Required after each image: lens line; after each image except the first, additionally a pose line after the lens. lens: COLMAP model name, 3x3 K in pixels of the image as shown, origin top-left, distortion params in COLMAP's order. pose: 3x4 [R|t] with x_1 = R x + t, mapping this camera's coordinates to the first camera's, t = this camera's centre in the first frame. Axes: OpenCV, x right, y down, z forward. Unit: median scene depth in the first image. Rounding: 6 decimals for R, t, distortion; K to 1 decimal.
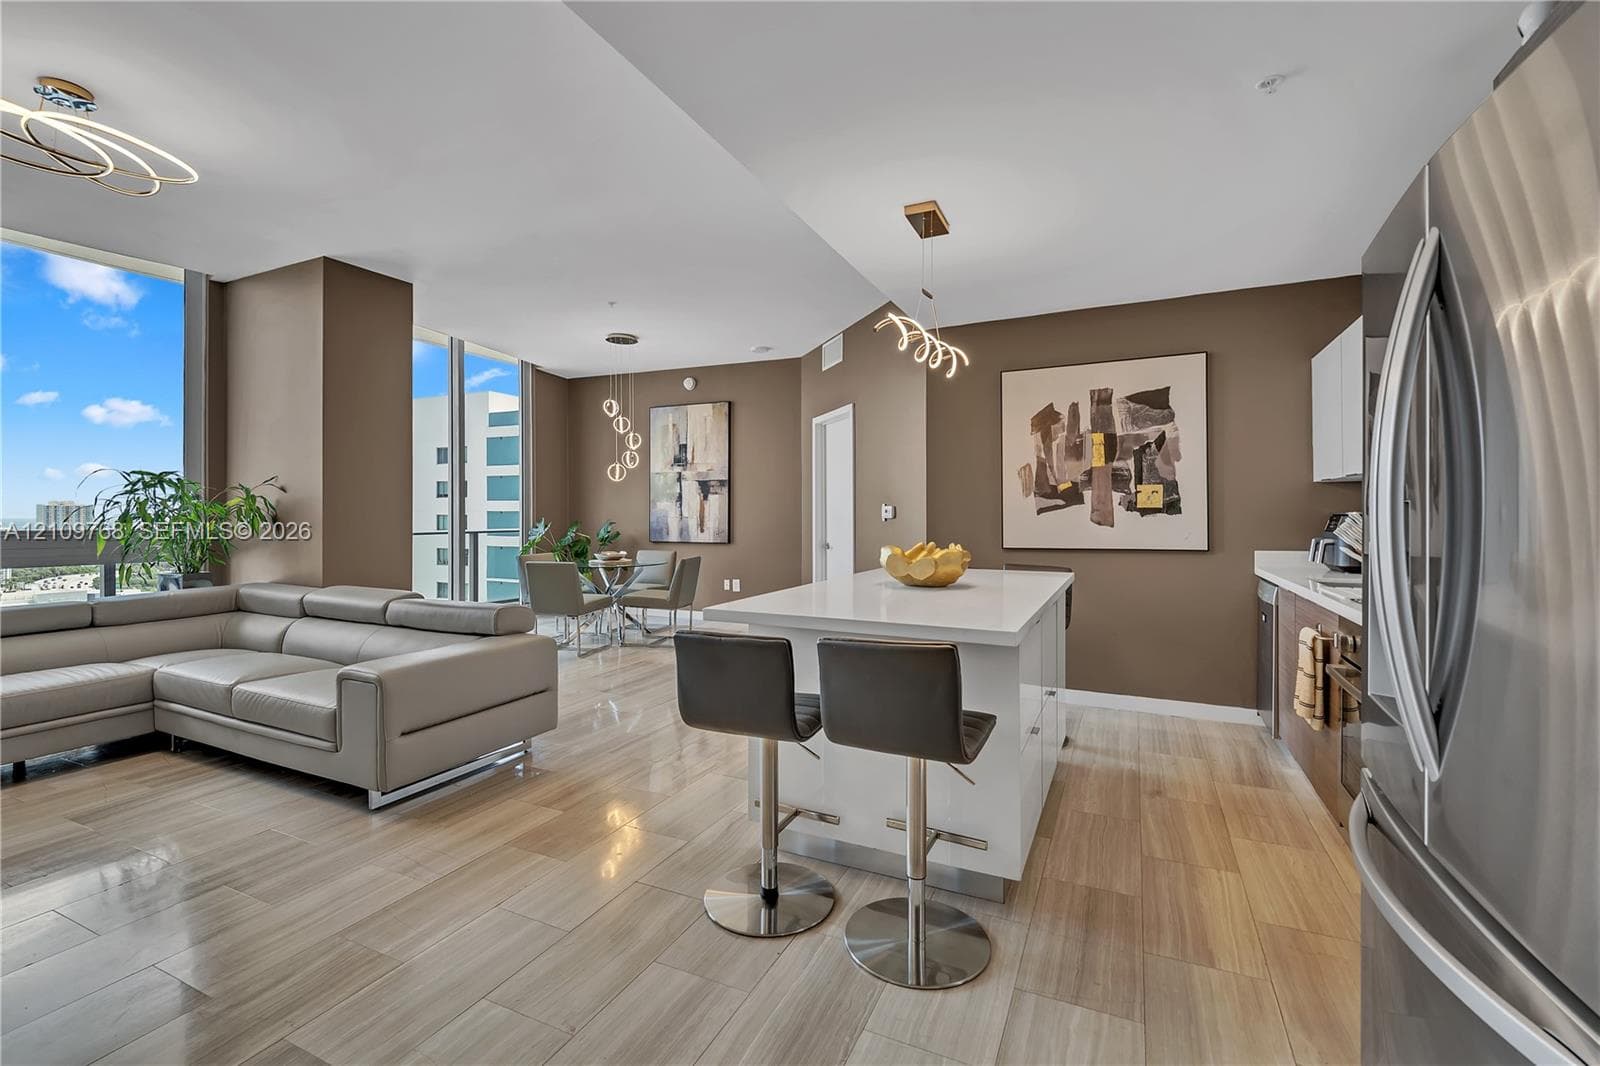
lens RADIAL K [[683.5, 0, 802.6], [0, 683.5, 518.7], [0, 0, 1]] dist [0.003021, -0.005478]
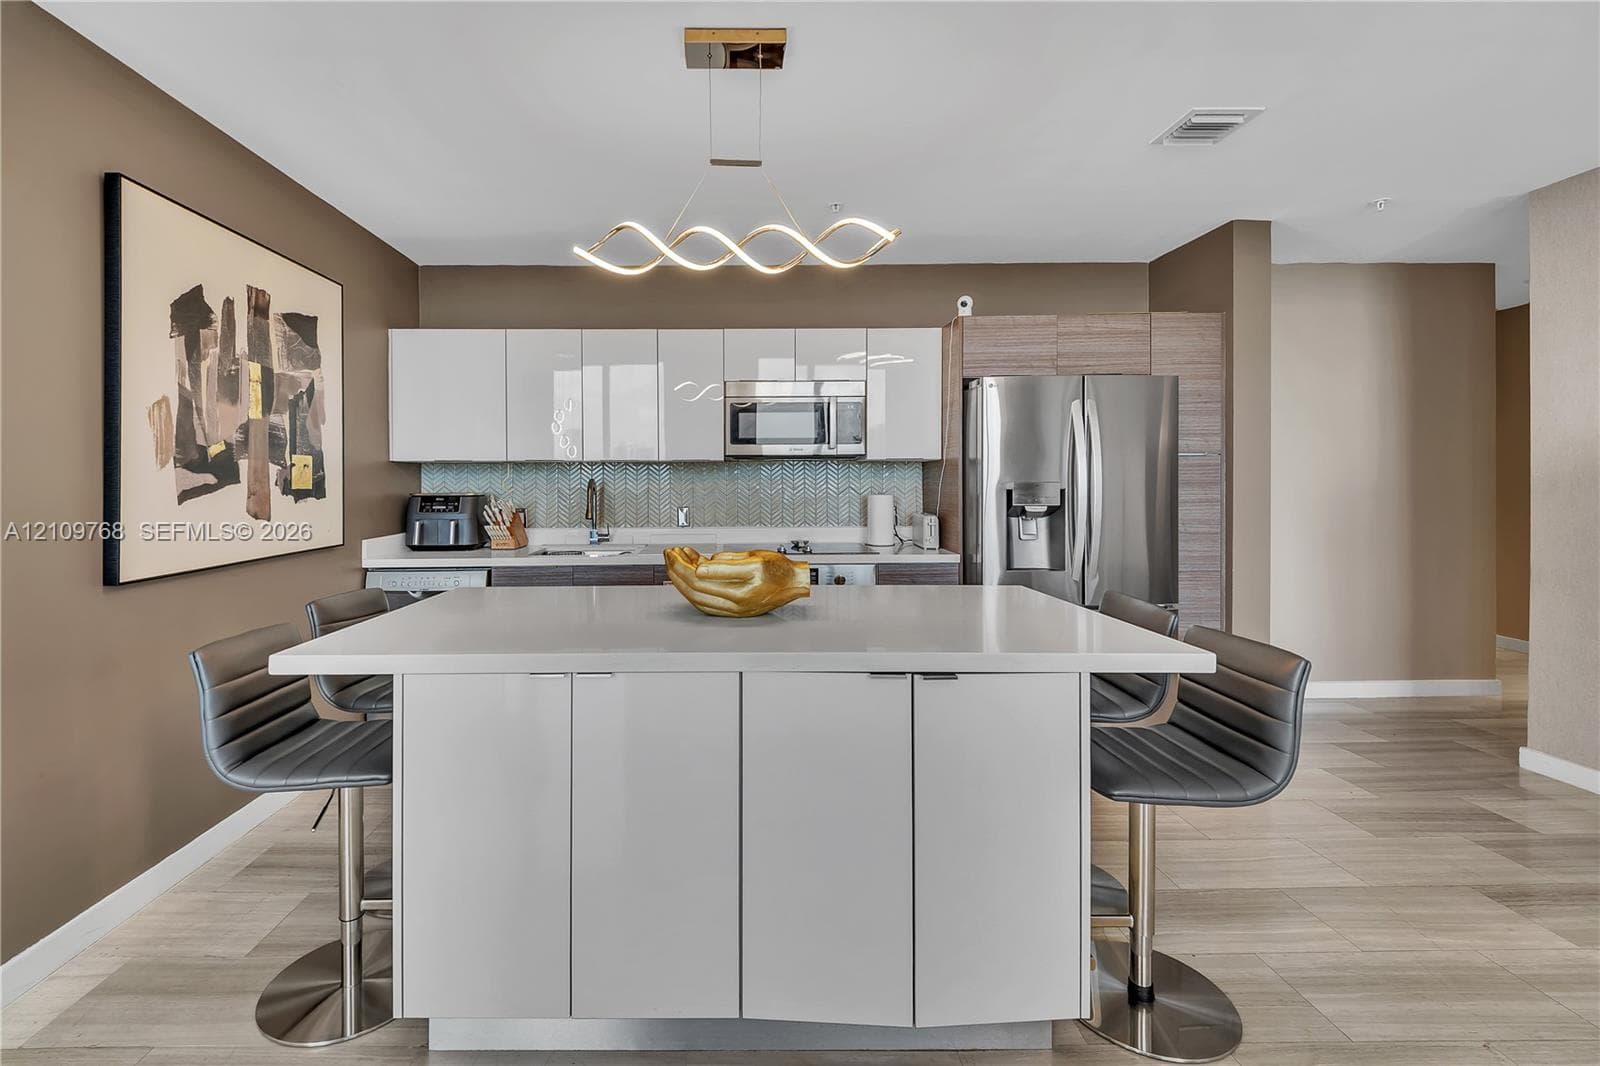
lens RADIAL K [[683.5, 0, 754.2], [0, 683.5, 490.6], [0, 0, 1]] dist [0.003021, -0.005478]
pose [[-0.422706, -0.007319, 0.906237, -0.282711], [0.005238, 0.999931, 0.010519, -0.019024], [-0.906252, 0.009193, -0.422638, 0.862995]]
